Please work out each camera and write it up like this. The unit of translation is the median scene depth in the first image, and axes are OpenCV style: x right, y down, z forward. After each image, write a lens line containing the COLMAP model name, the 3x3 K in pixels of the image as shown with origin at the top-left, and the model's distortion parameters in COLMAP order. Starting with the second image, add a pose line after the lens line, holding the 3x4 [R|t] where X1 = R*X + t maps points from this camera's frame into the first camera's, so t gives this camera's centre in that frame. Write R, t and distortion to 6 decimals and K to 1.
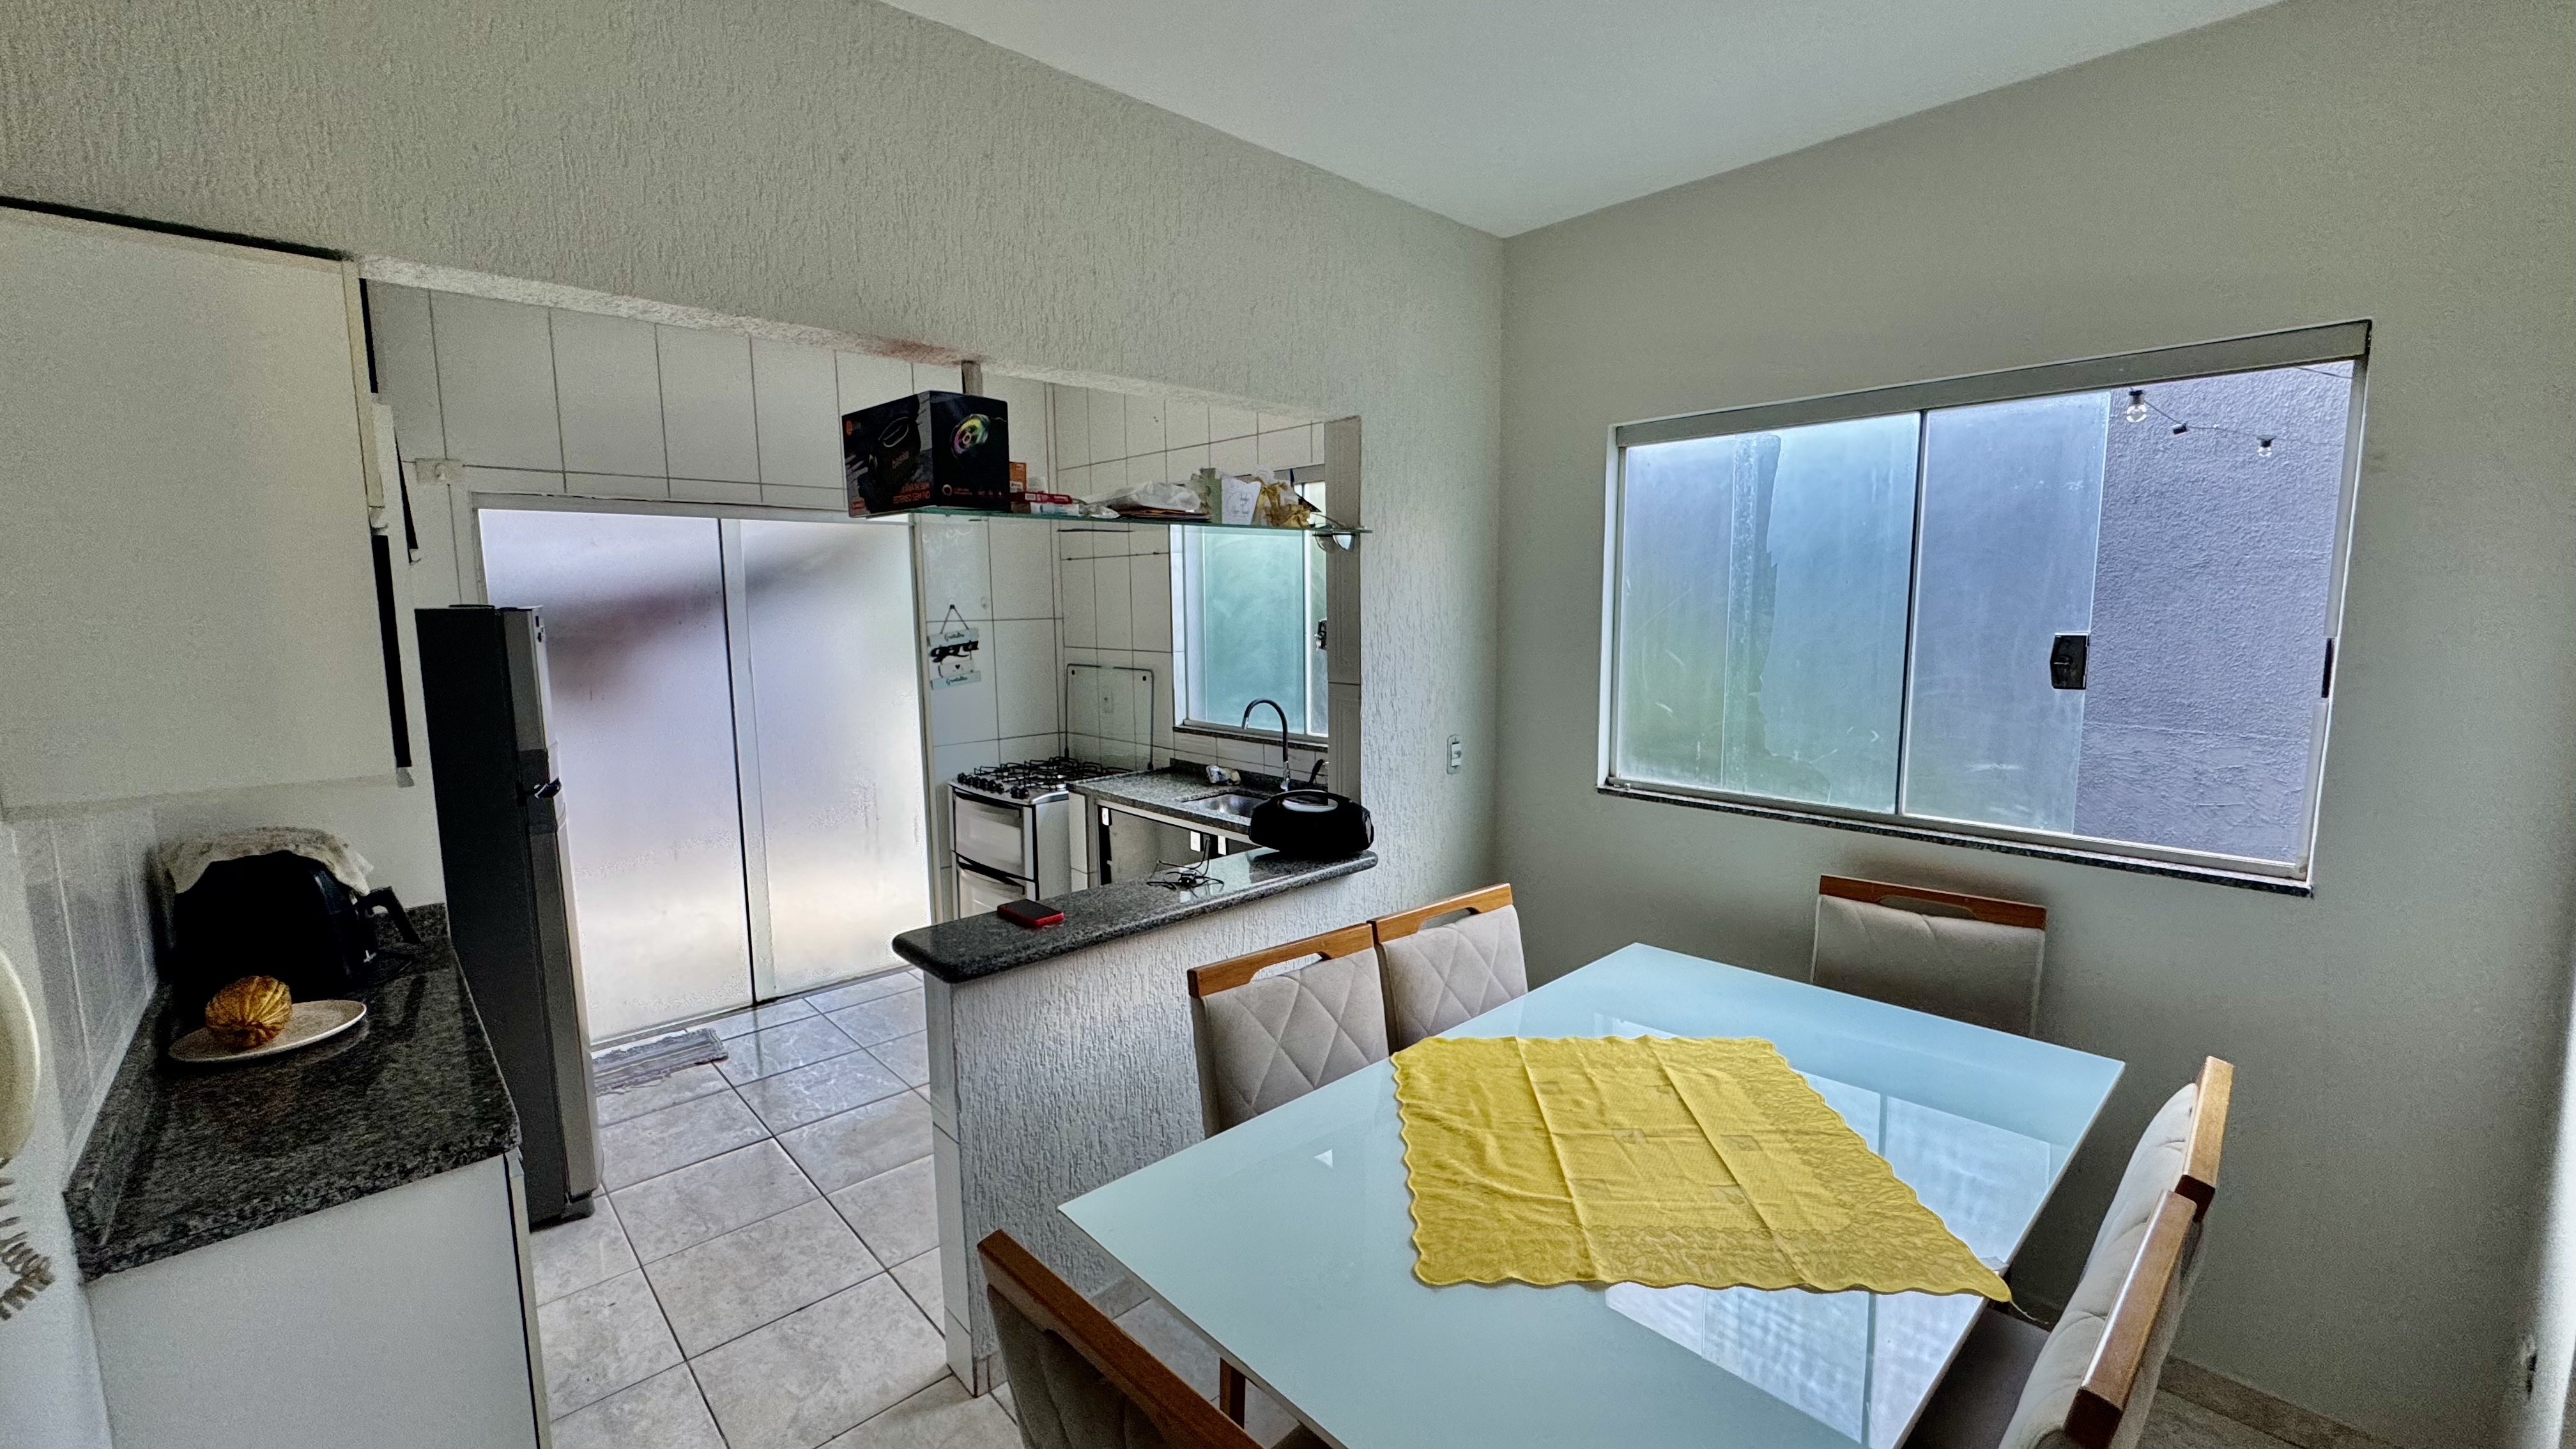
lens RADIAL K [[1031.1, 0, 1284.3], [0, 1031.1, 725.3], [0, 0, 1]] dist [-0.002252, 0.000234]
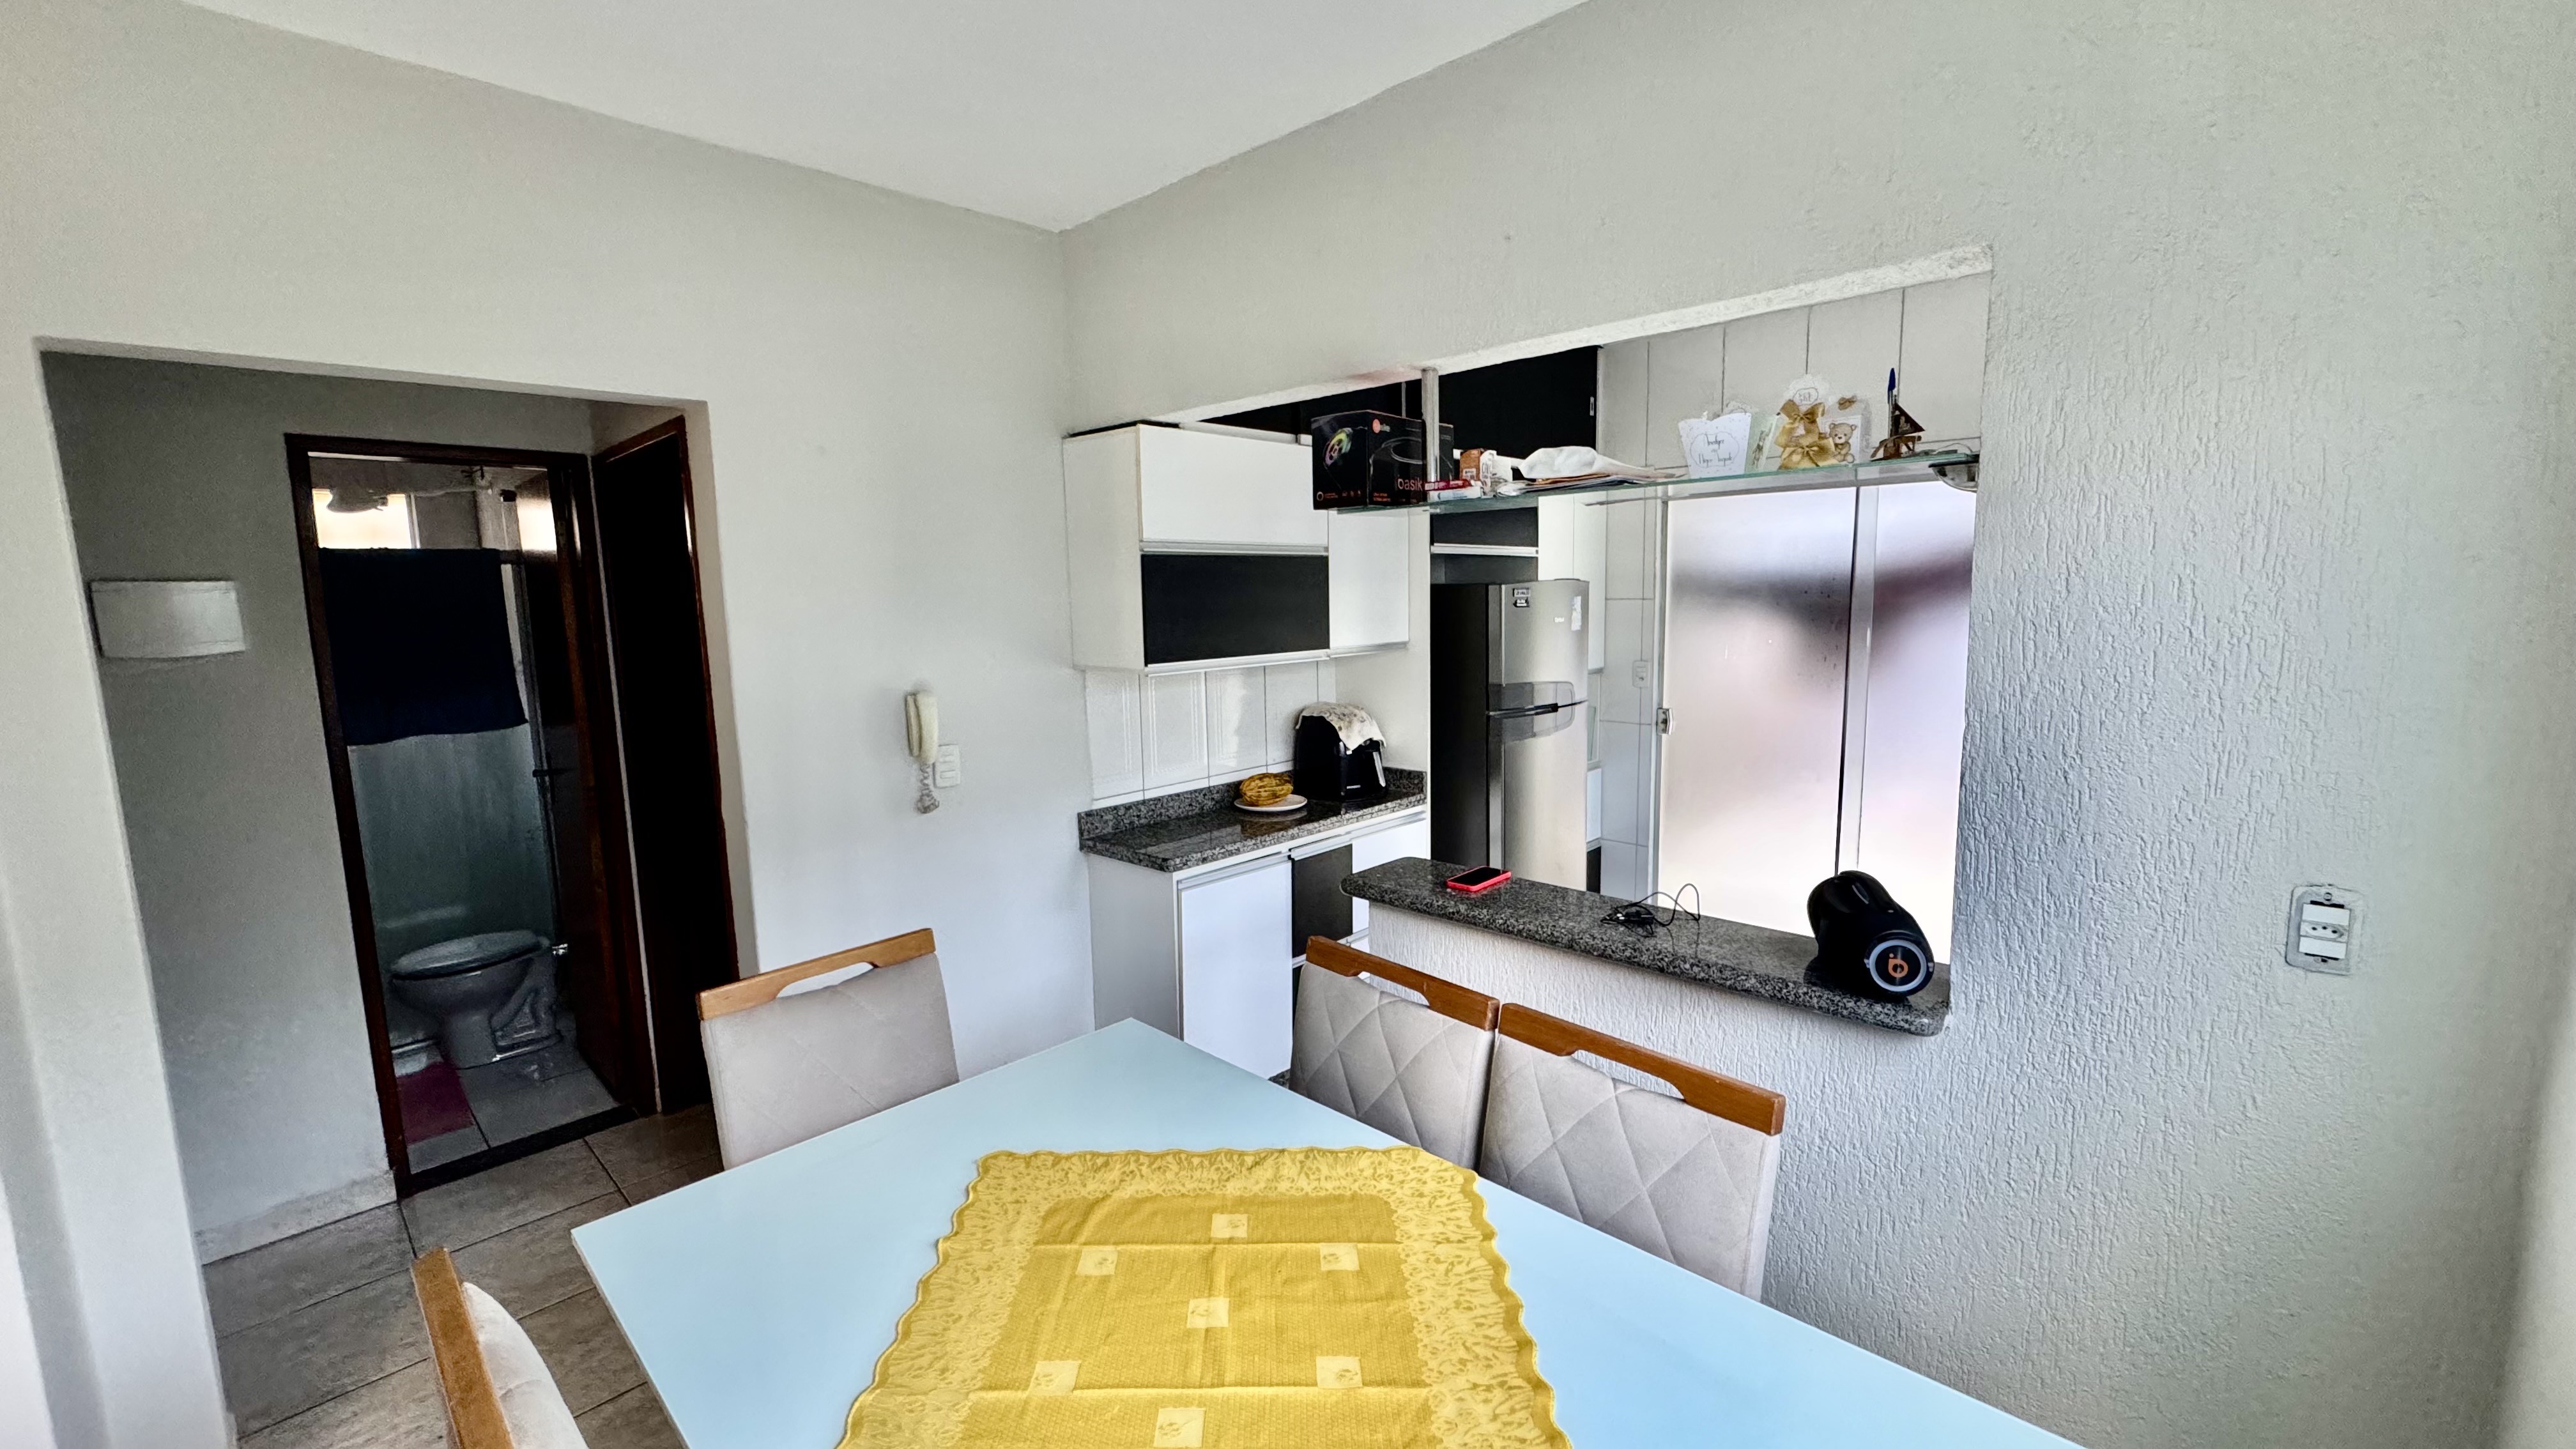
lens RADIAL K [[1031.1, 0, 1284.3], [0, 1031.1, 725.3], [0, 0, 1]] dist [-0.002252, 0.000234]
pose [[0.051619, 0.143310, -0.988331, 0.892895], [-0.102138, 0.985218, 0.137524, -0.114422], [0.993430, 0.093847, 0.065493, 0.846225]]
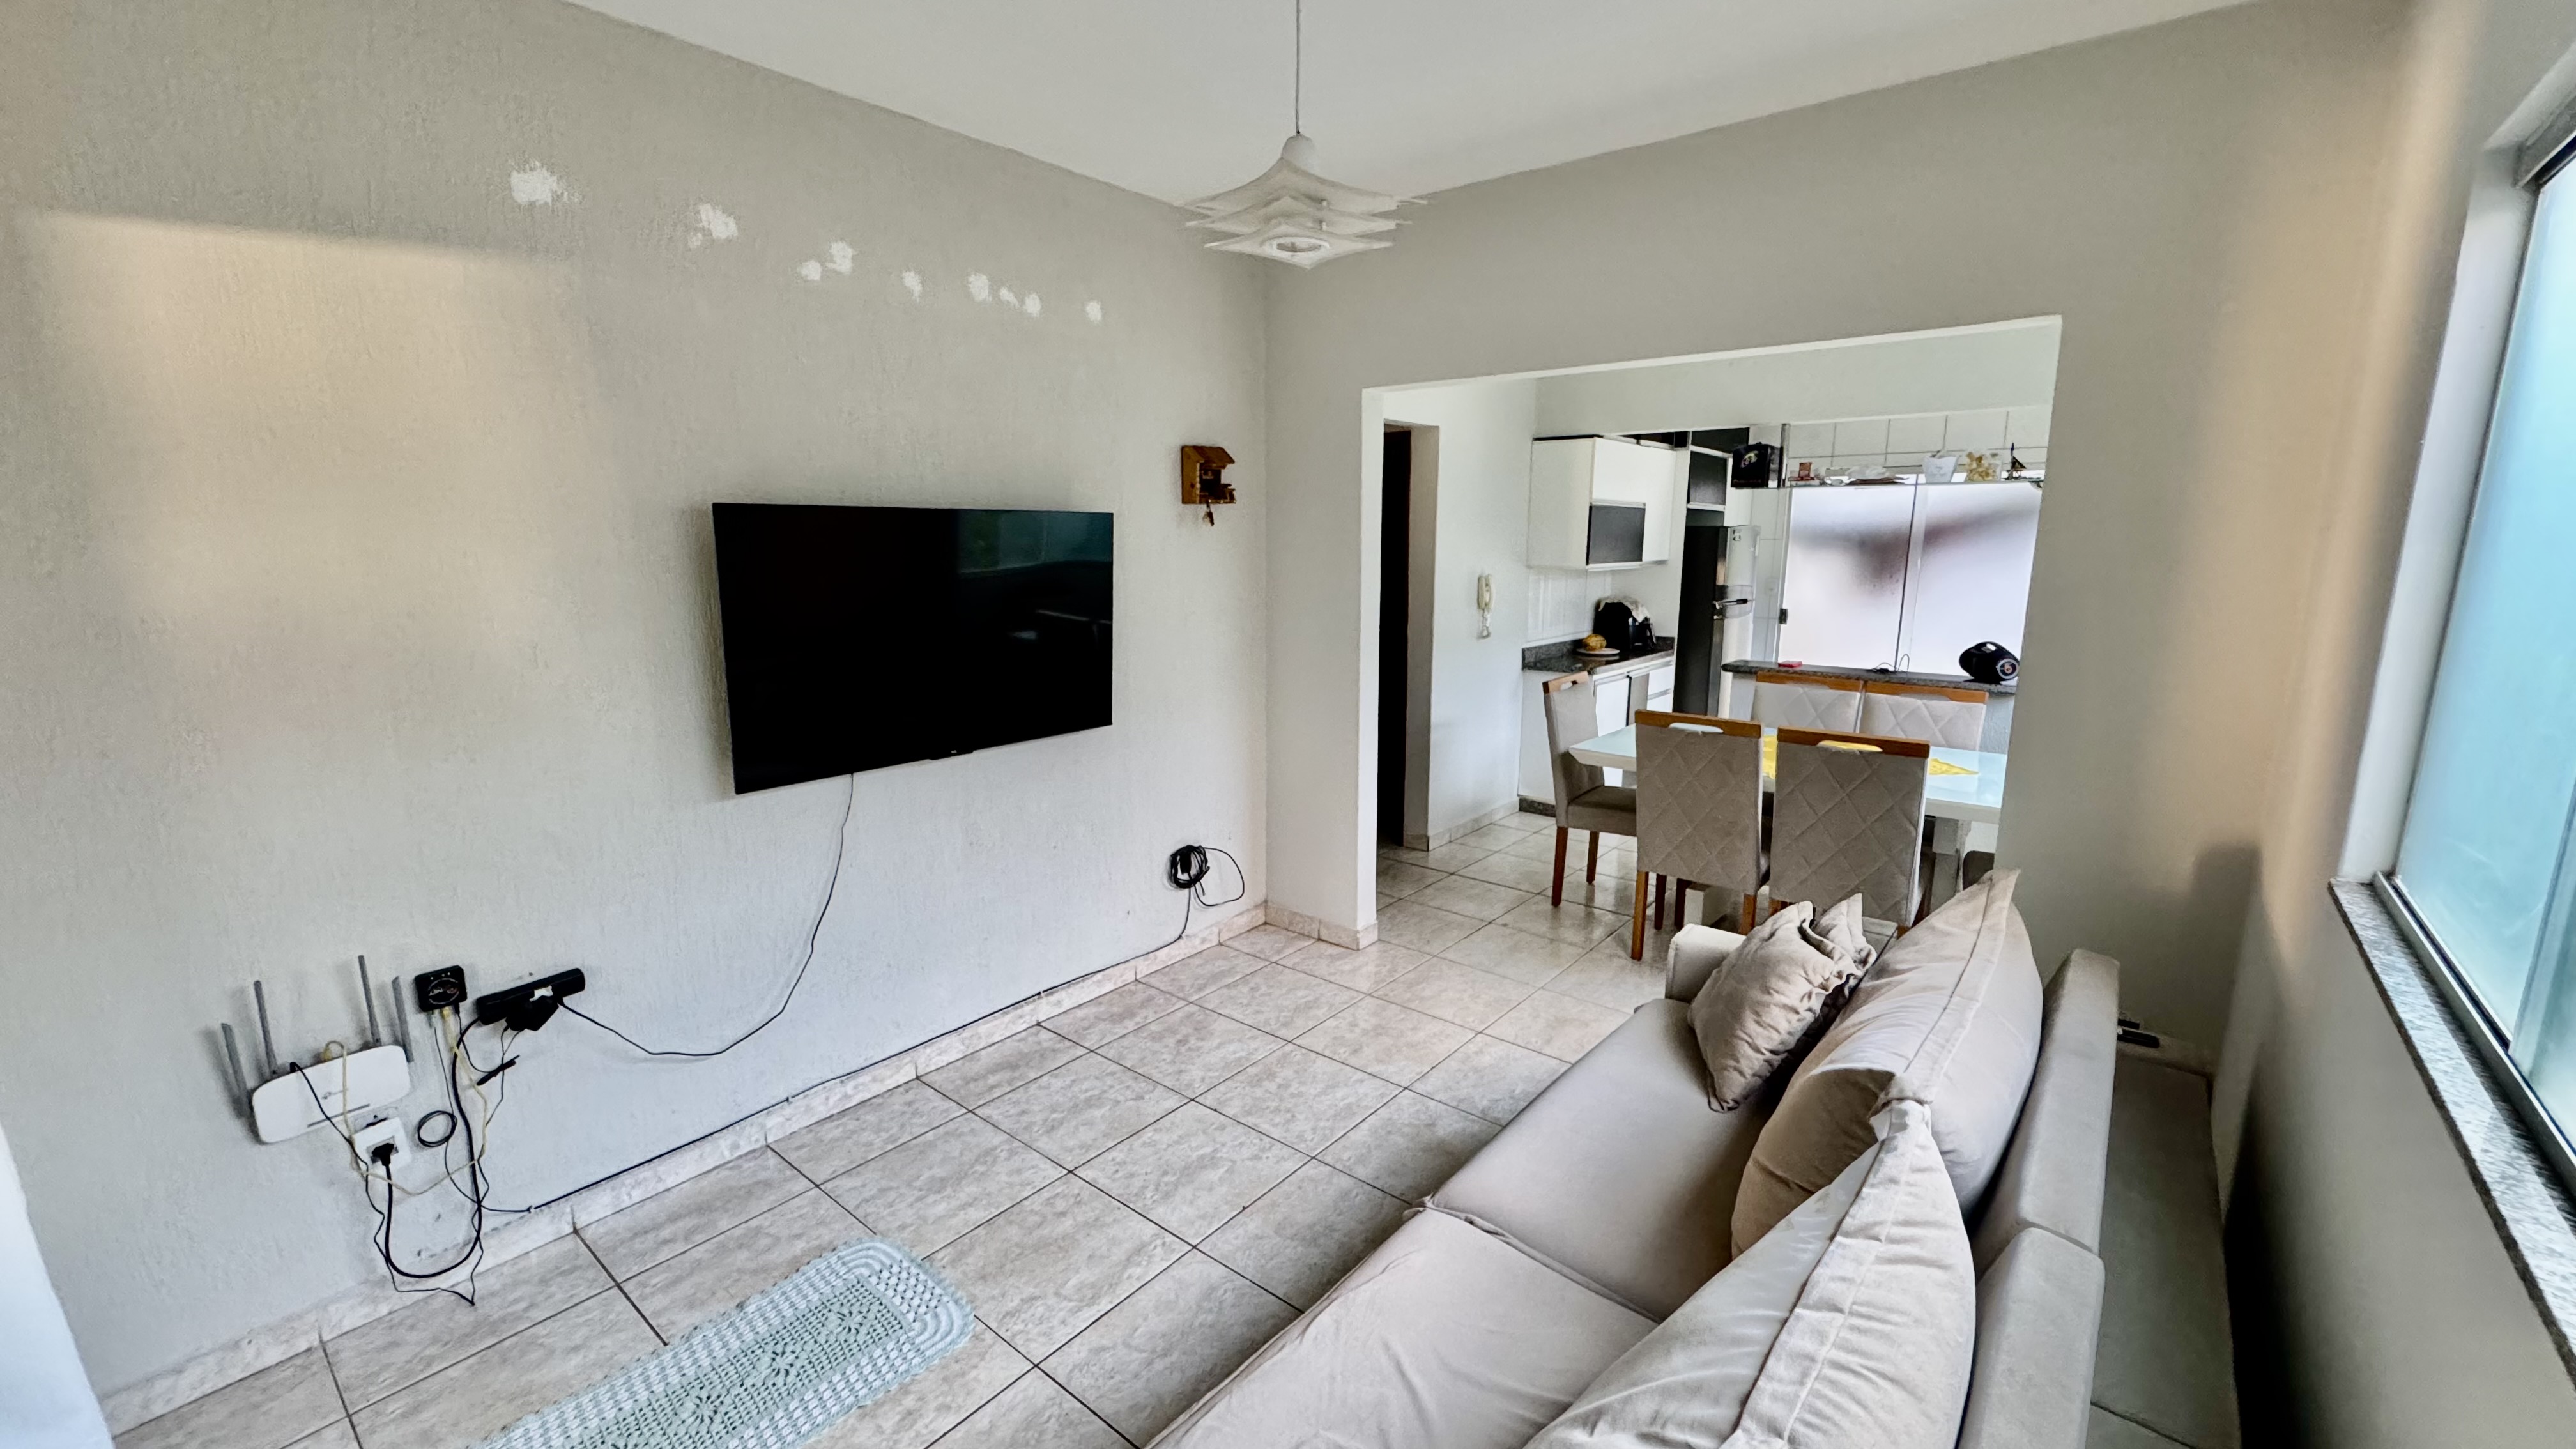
lens RADIAL K [[1031.1, 0, 1284.3], [0, 1031.1, 725.3], [0, 0, 1]] dist [-0.002252, 0.000234]
pose [[0.129686, 0.188514, -0.973470, 2.109484], [-0.120093, 0.977520, 0.173300, 0.061402], [0.984256, 0.094432, 0.149410, -0.441197]]
